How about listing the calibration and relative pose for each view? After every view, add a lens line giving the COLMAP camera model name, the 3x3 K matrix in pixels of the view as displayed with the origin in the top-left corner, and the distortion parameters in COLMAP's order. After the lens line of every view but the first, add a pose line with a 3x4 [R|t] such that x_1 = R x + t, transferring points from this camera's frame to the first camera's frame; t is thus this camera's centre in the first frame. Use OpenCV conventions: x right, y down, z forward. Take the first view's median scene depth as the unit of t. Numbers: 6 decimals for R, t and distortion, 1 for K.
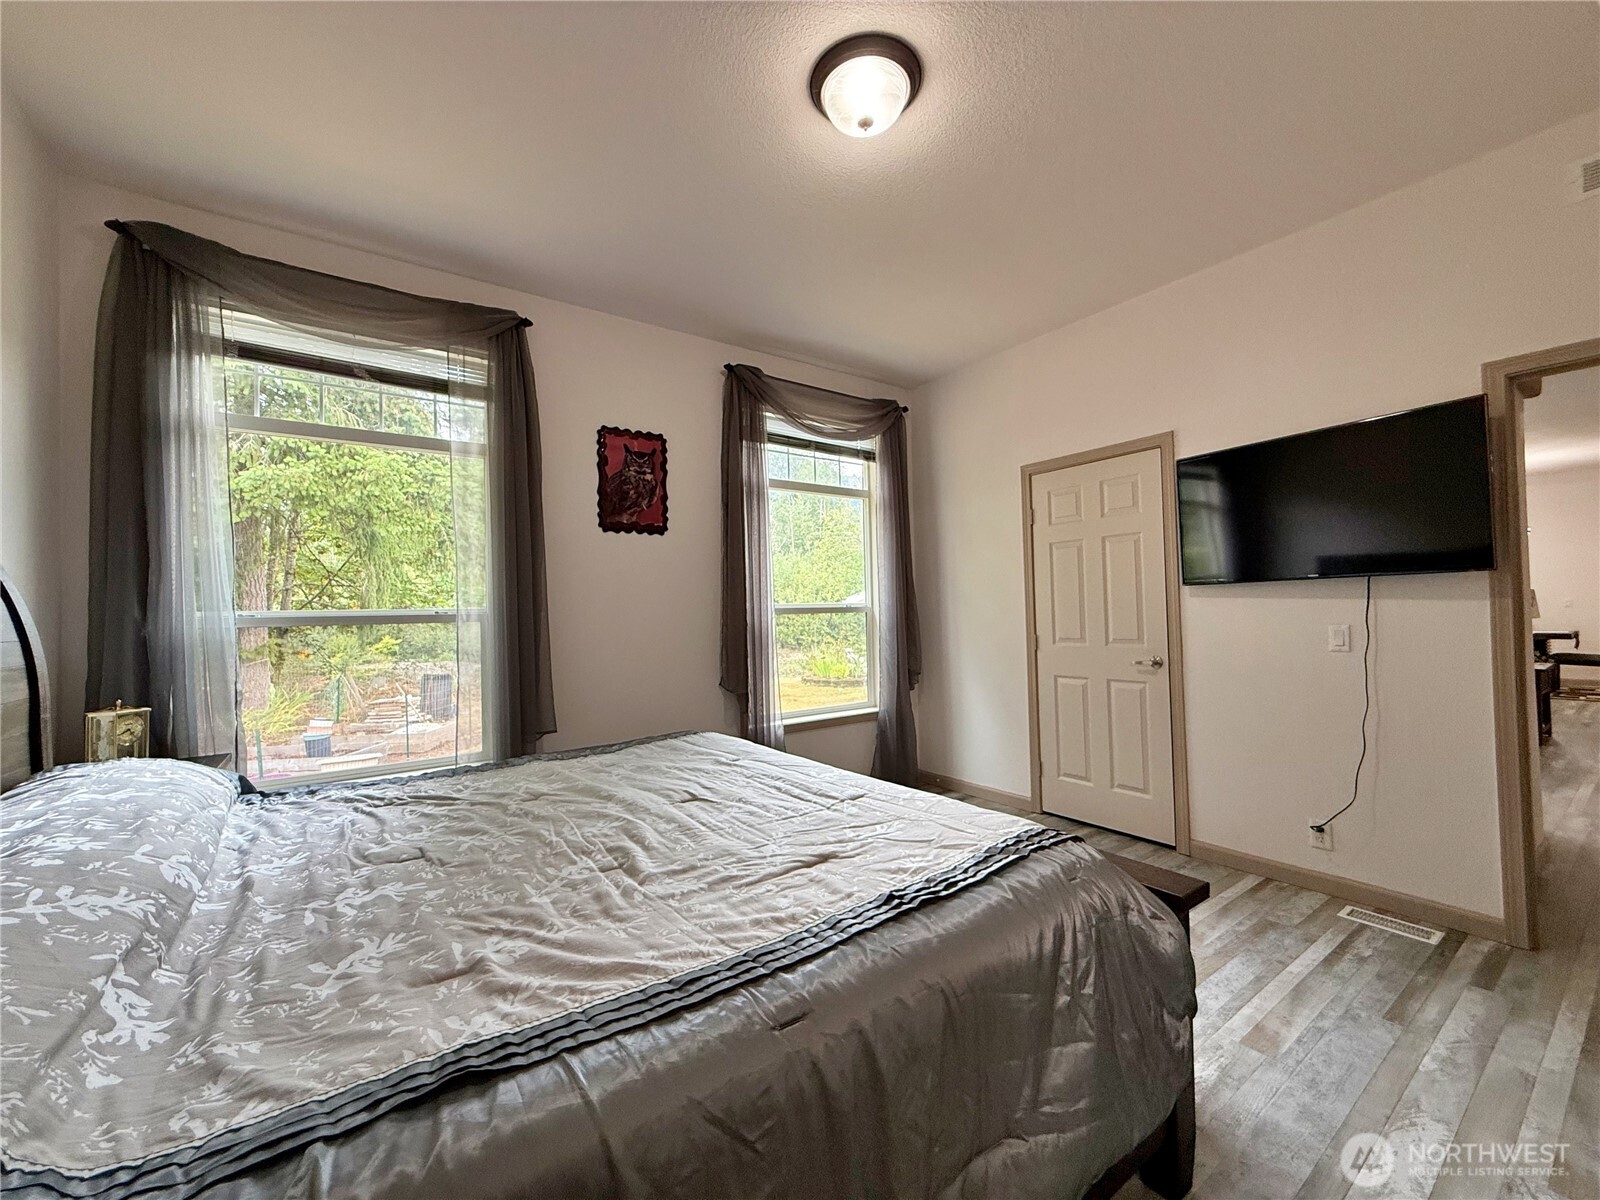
lens RADIAL K [[641.4, 0, 815.7], [0, 641.4, 609.0], [0, 0, 1]] dist [-0.001245, 0.001605]
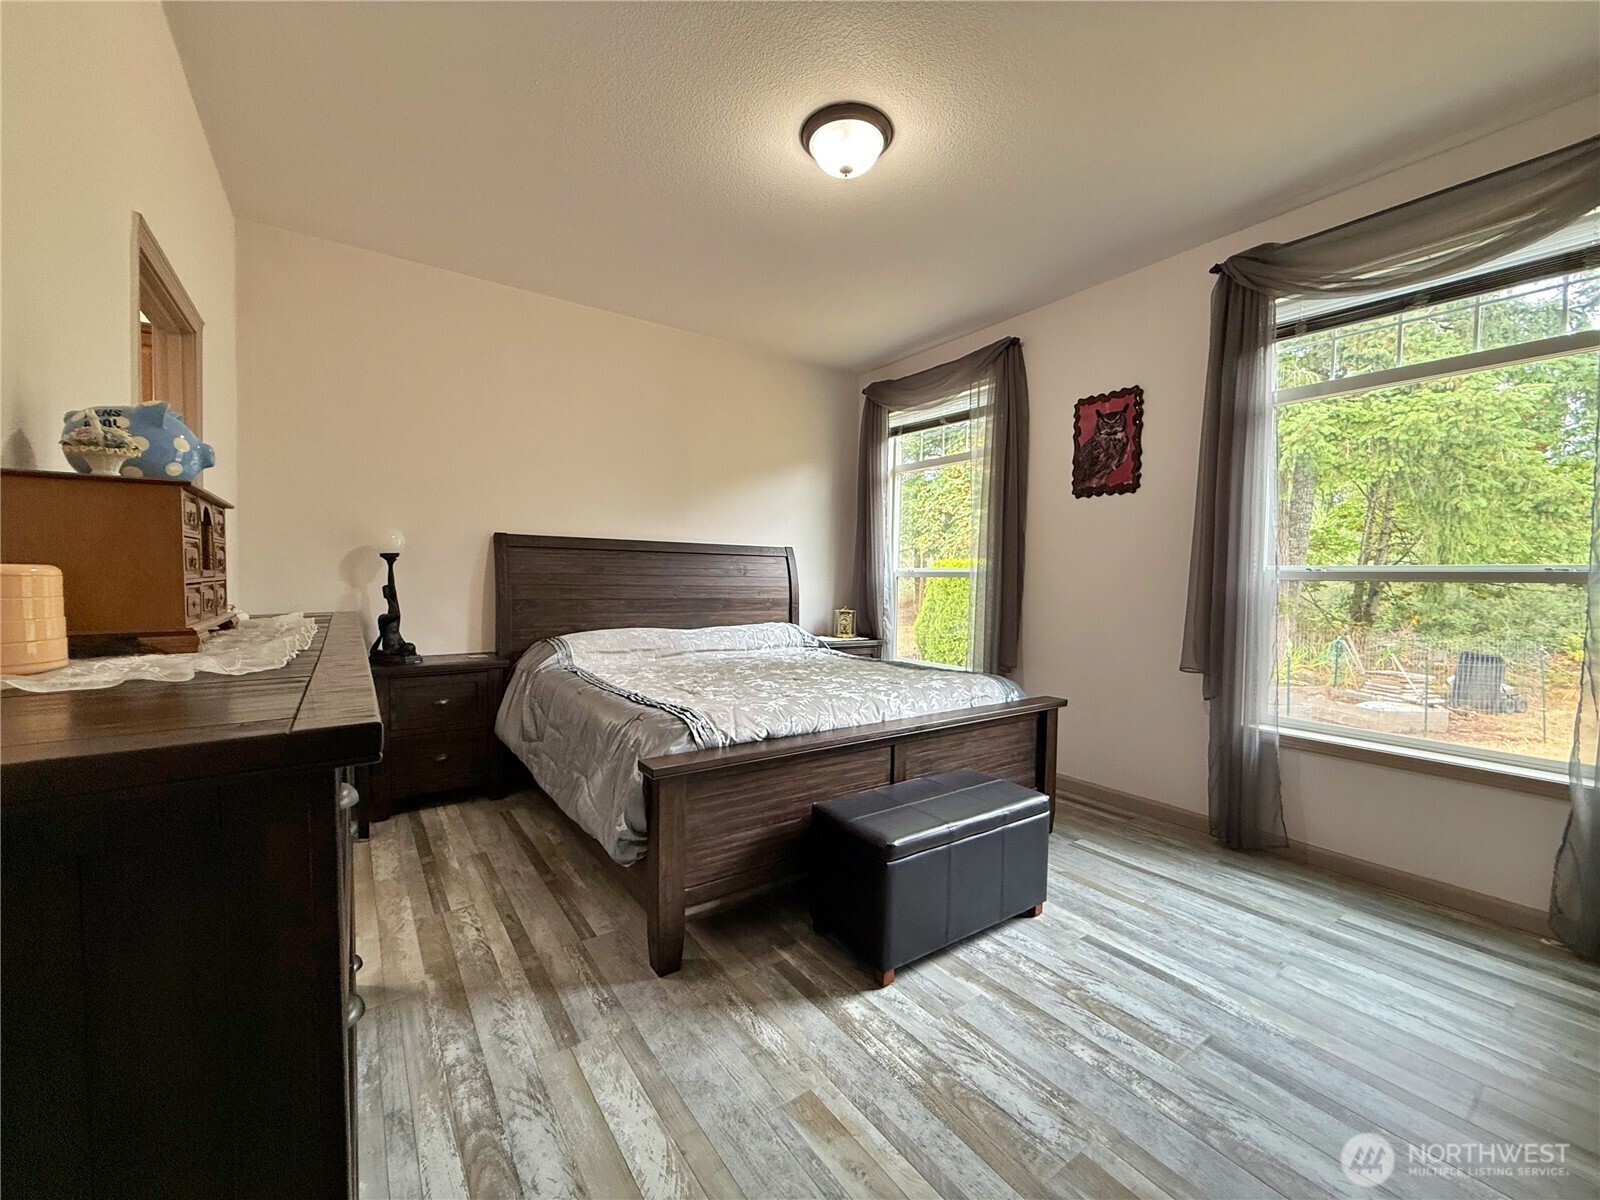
lens RADIAL K [[641.4, 0, 812.6], [0, 641.4, 594.3], [0, 0, 1]] dist [-0.001245, 0.001605]
pose [[-0.009146, 0.056502, -0.998361, 0.745239], [-0.003013, 0.998396, 0.056532, -0.017958], [0.999954, 0.003525, -0.008961, 0.547764]]
